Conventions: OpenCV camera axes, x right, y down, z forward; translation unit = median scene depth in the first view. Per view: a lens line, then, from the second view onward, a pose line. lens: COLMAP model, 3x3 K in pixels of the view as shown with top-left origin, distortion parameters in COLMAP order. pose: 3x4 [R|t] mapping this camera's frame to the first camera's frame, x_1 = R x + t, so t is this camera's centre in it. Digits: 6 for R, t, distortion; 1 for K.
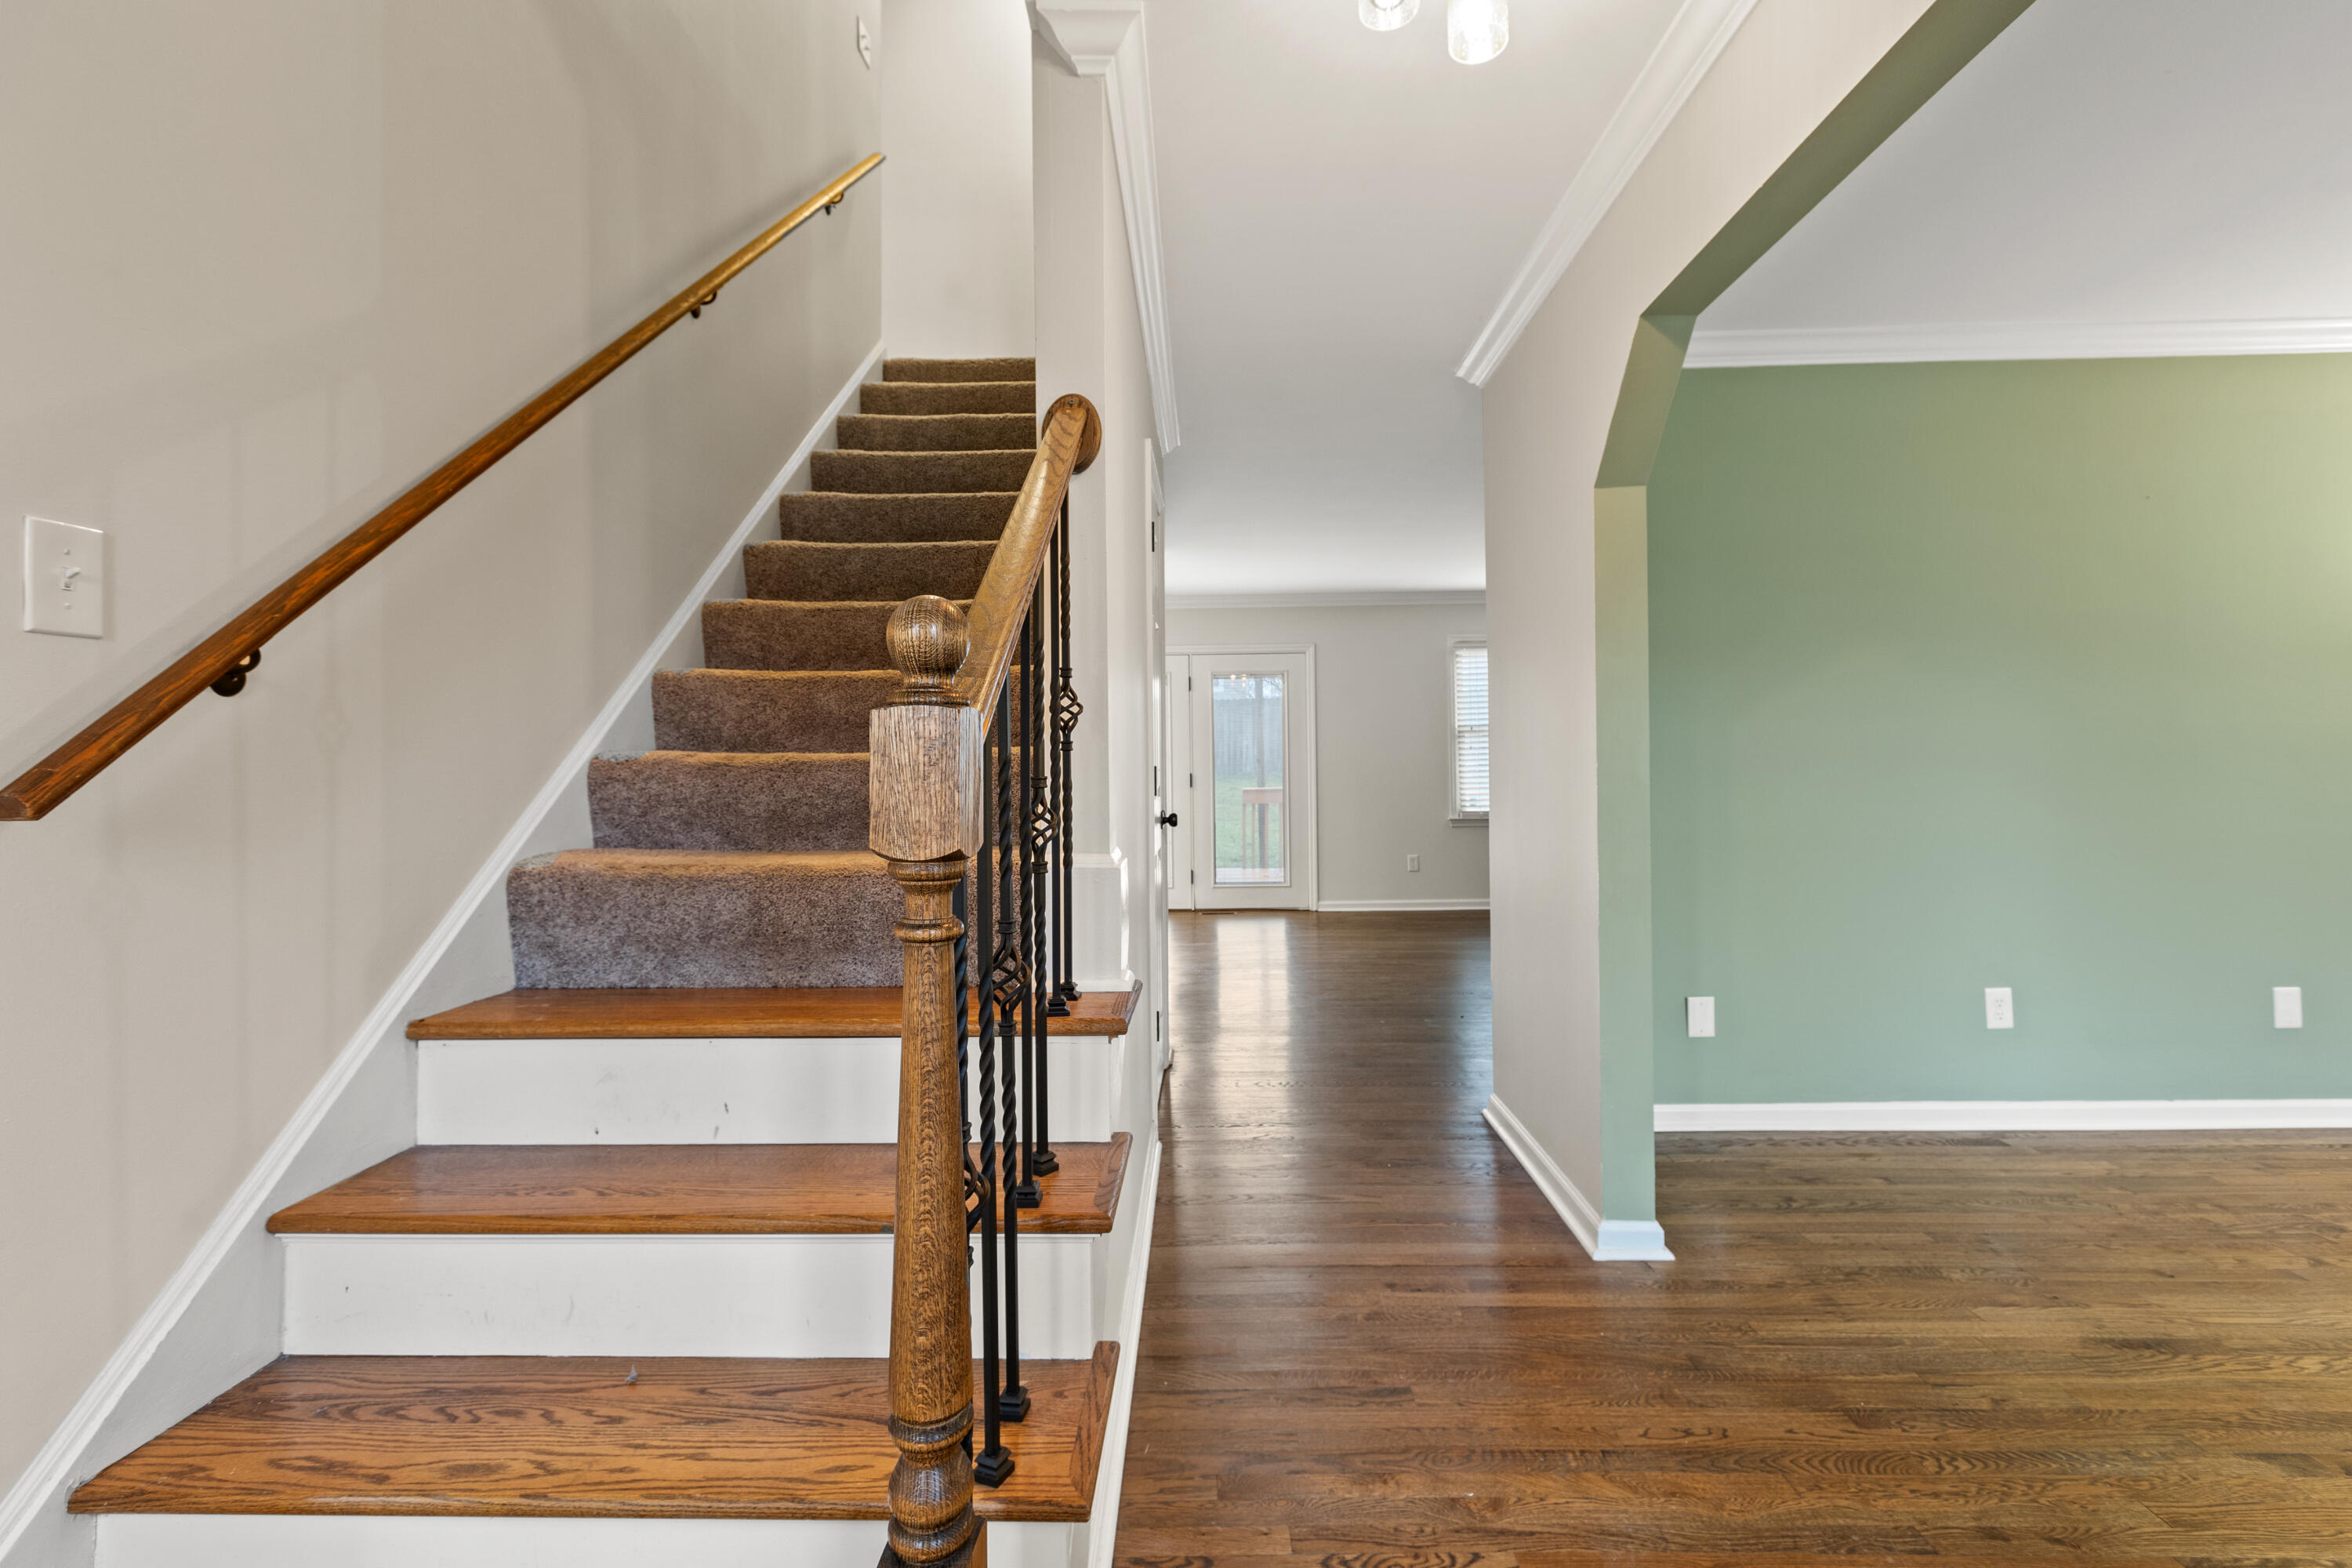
lens RADIAL K [[1075.5, 0, 1182.7], [0, 1075.5, 772.5], [0, 0, 1]] dist [0.003435, -0.000701]
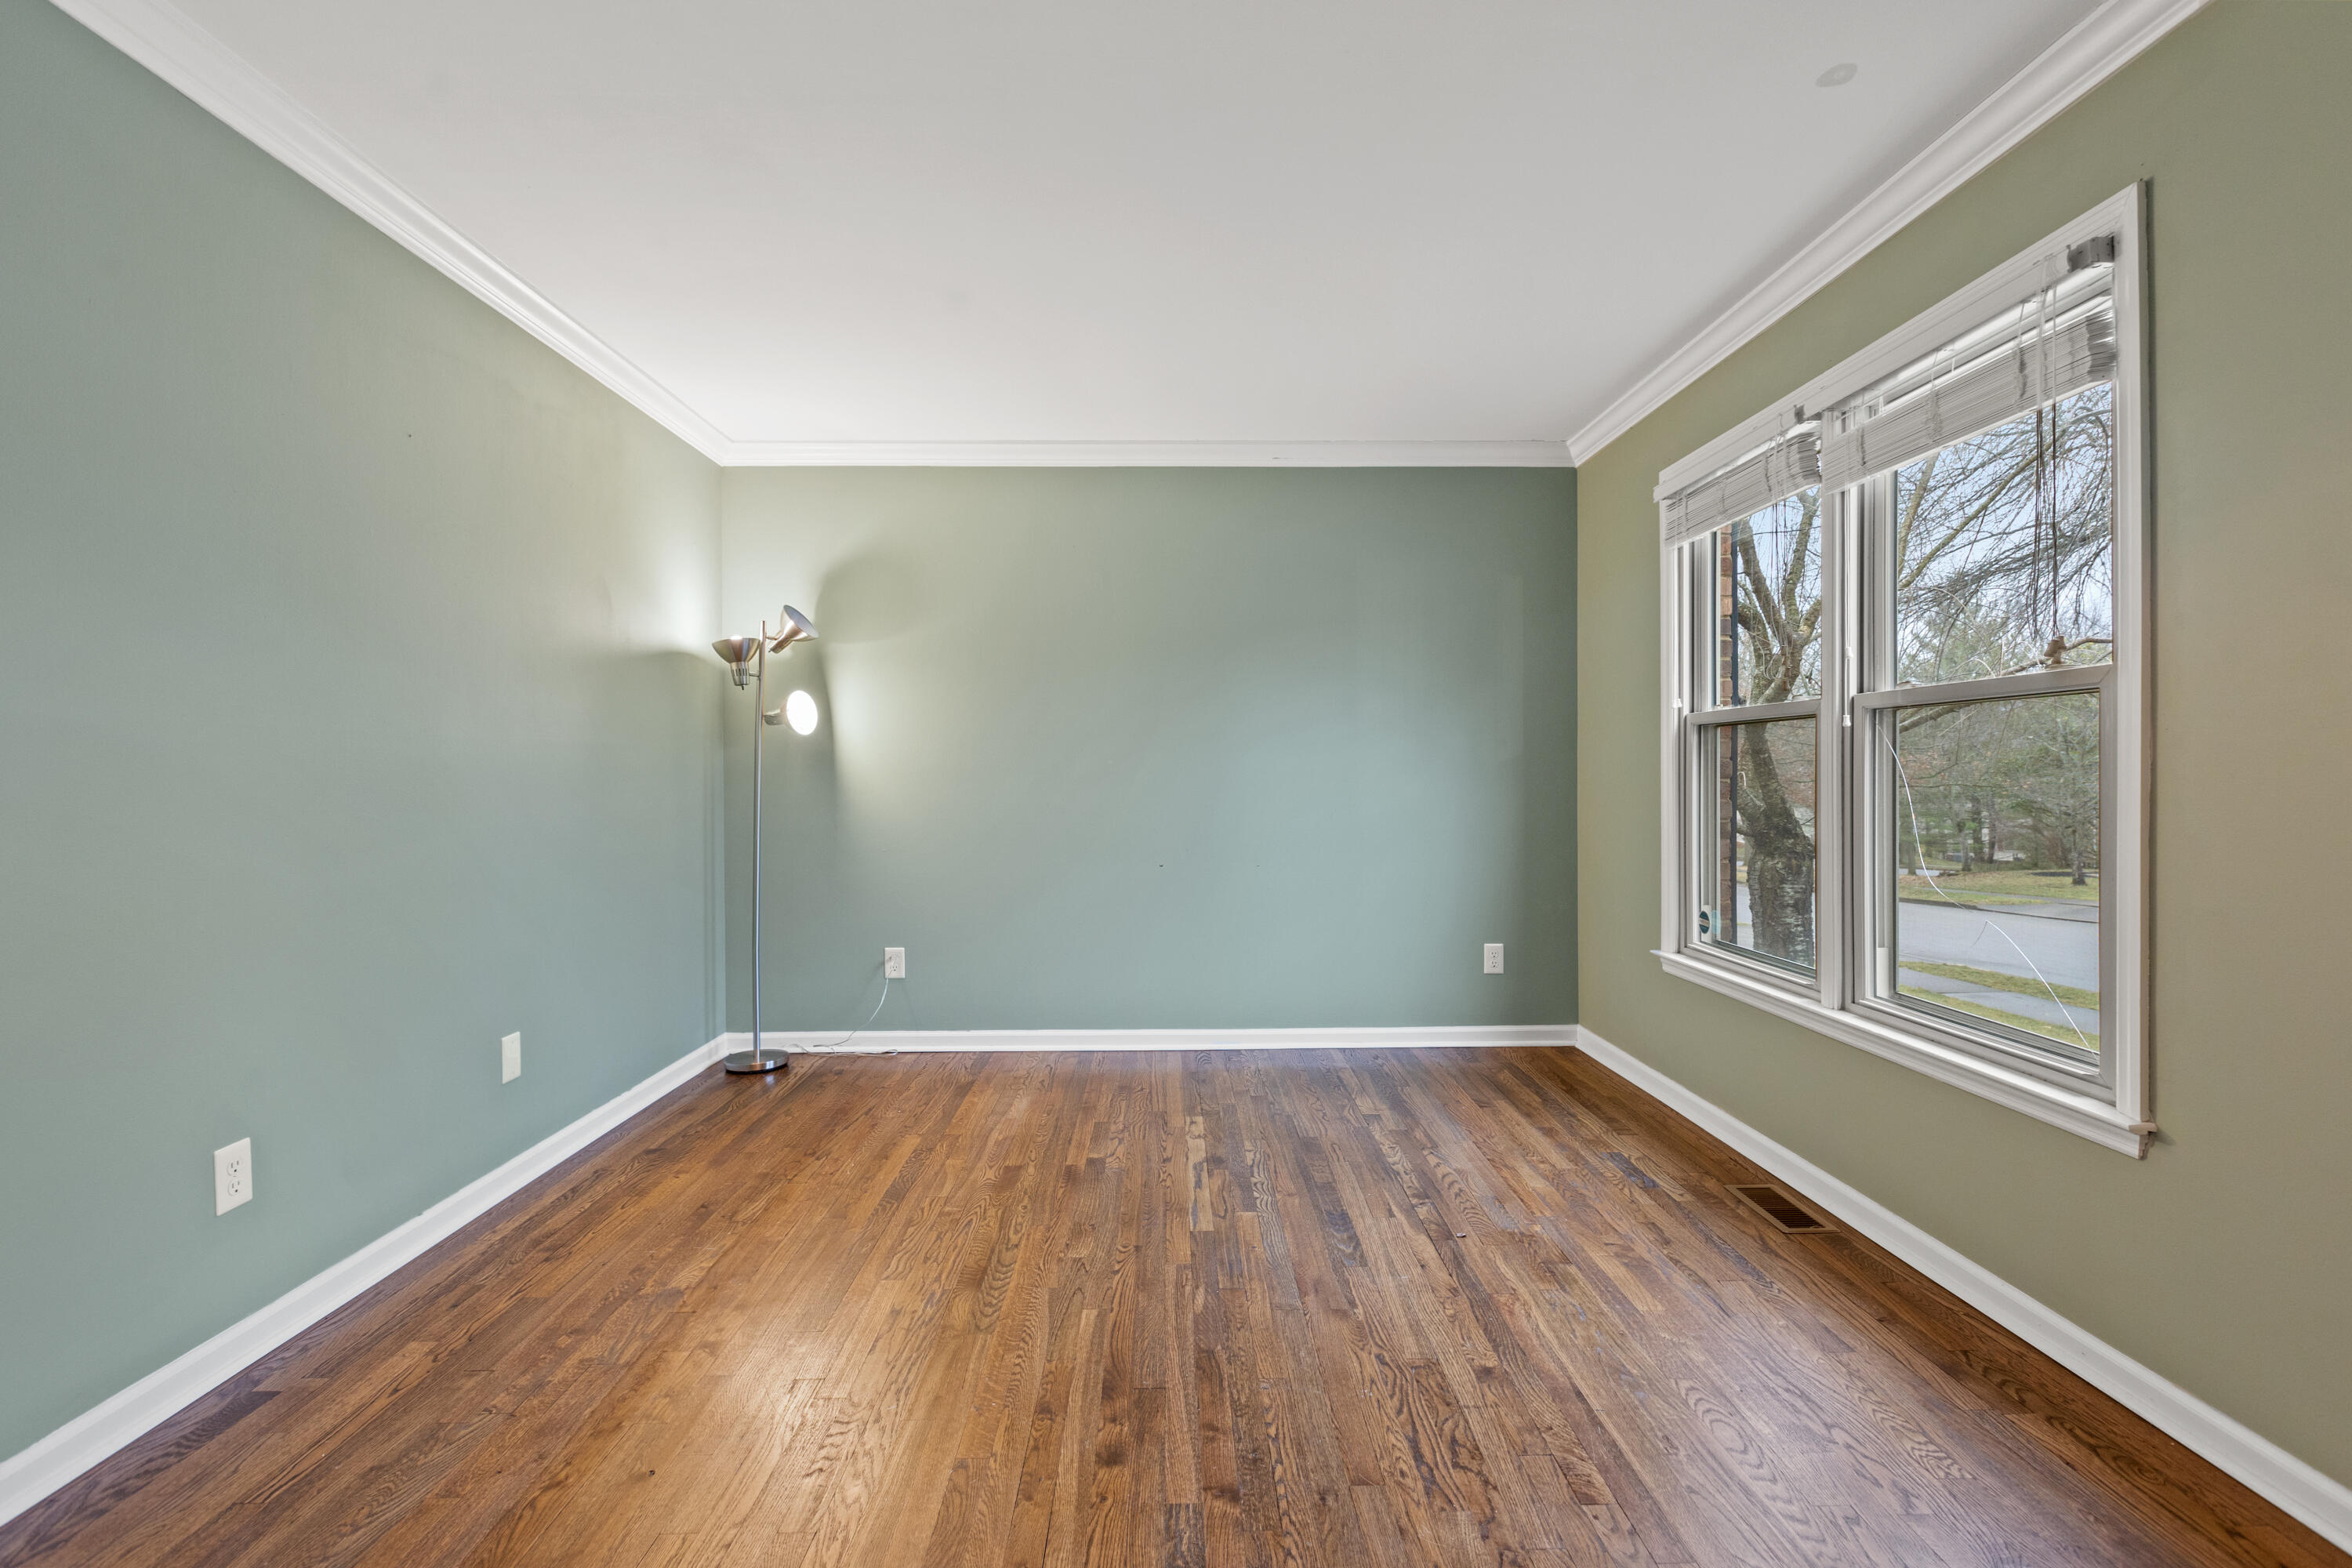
lens RADIAL K [[1075.5, 0, 1180.7], [0, 1075.5, 779.4], [0, 0, 1]] dist [0.003435, -0.000701]
pose [[-0.040289, 0.002784, 0.999184, 0.123029], [0.008634, 0.999960, -0.002438, -0.002939], [-0.999151, 0.008529, -0.040312, 0.506486]]
